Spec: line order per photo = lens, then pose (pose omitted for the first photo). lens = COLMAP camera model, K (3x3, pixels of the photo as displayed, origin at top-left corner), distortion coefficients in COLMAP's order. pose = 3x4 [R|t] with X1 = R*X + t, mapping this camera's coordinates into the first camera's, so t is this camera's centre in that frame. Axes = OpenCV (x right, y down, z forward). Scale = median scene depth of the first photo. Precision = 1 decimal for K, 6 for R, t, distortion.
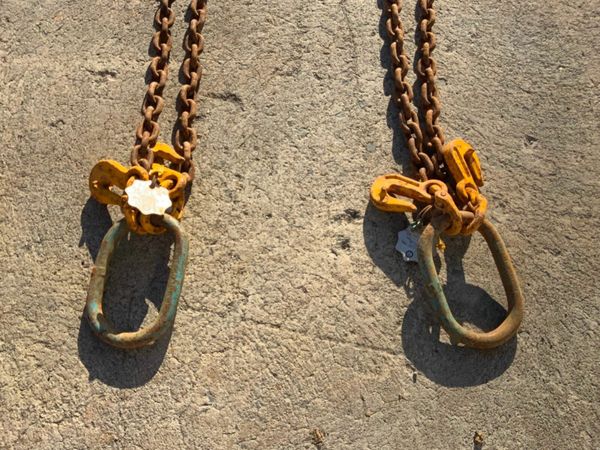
lens RADIAL K [[494.4, 0, 301.4], [0, 494.4, 225.0], [0, 0, 1]] dist [0.095819, -0.190090]
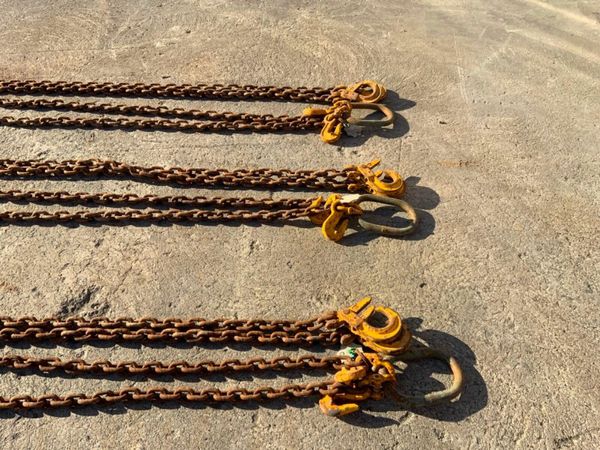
lens RADIAL K [[494.4, 0, 301.4], [0, 494.4, 225.0], [0, 0, 1]] dist [0.095819, -0.190090]
pose [[-0.001176, -0.758329, 0.651870, -1.558244], [0.913688, 0.264115, 0.308897, -0.757696], [-0.406415, 0.595970, 0.692566, -0.211141]]
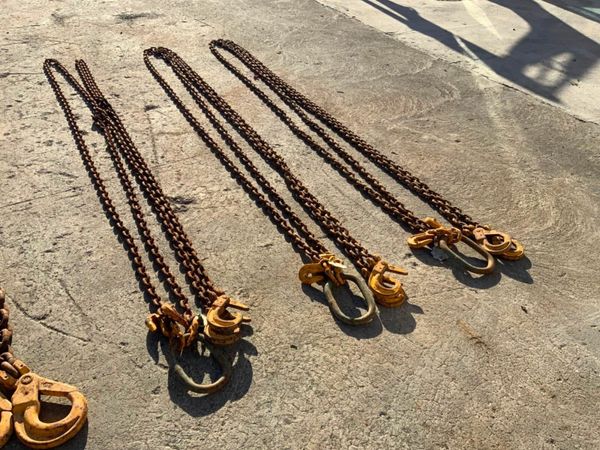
lens RADIAL K [[494.4, 0, 301.4], [0, 494.4, 225.0], [0, 0, 1]] dist [0.095819, -0.190090]
pose [[0.888397, -0.273934, 0.368390, -1.135872], [0.424811, 0.794748, -0.433486, 0.647692], [-0.174031, 0.541604, 0.822422, -0.837963]]
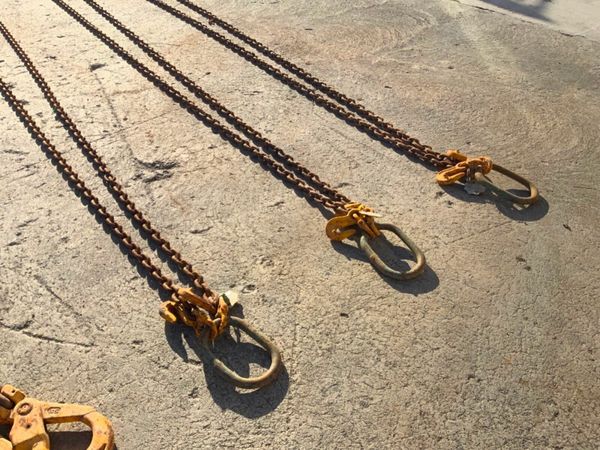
lens RADIAL K [[494.4, 0, 301.4], [0, 494.4, 225.0], [0, 0, 1]] dist [0.095819, -0.190090]
pose [[0.802284, -0.410886, 0.433027, -1.265662], [0.564472, 0.758174, -0.326410, 0.414398], [-0.194192, 0.506305, 0.840205, -0.489059]]
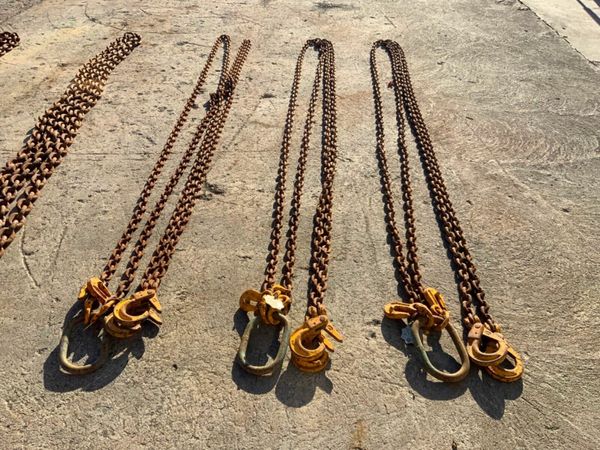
lens RADIAL K [[494.4, 0, 301.4], [0, 494.4, 225.0], [0, 0, 1]] dist [0.095819, -0.190090]
pose [[0.998395, 0.018577, -0.053495, -0.086749], [-0.043307, 0.859136, -0.509911, 0.642464], [0.036487, 0.511409, 0.858562, -0.811750]]
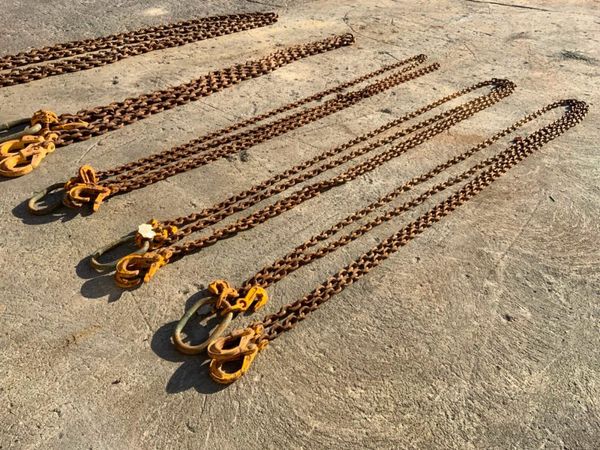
lens RADIAL K [[494.4, 0, 301.4], [0, 494.4, 225.0], [0, 0, 1]] dist [0.095819, -0.190090]
pose [[0.705571, 0.410961, -0.577305, 1.526148], [-0.660924, 0.675512, -0.326899, 0.209533], [0.255634, 0.612205, 0.748236, -0.618110]]
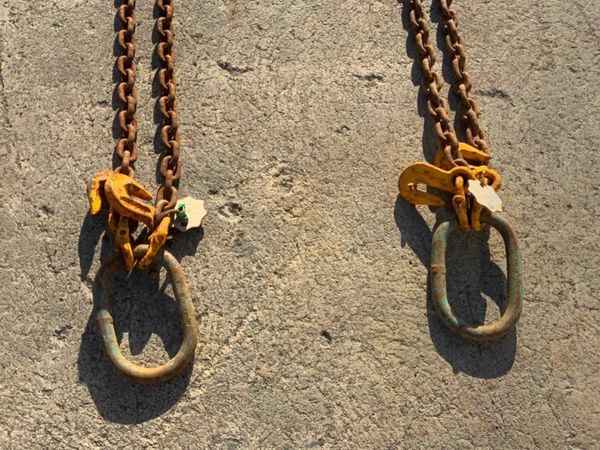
lens RADIAL K [[494.4, 0, 301.4], [0, 494.4, 225.0], [0, 0, 1]] dist [0.095819, -0.190090]
pose [[0.997455, -0.060576, 0.037613, -0.680074], [0.059715, 0.997936, 0.023626, -0.039198], [-0.038966, -0.021320, 0.999013, -0.025809]]
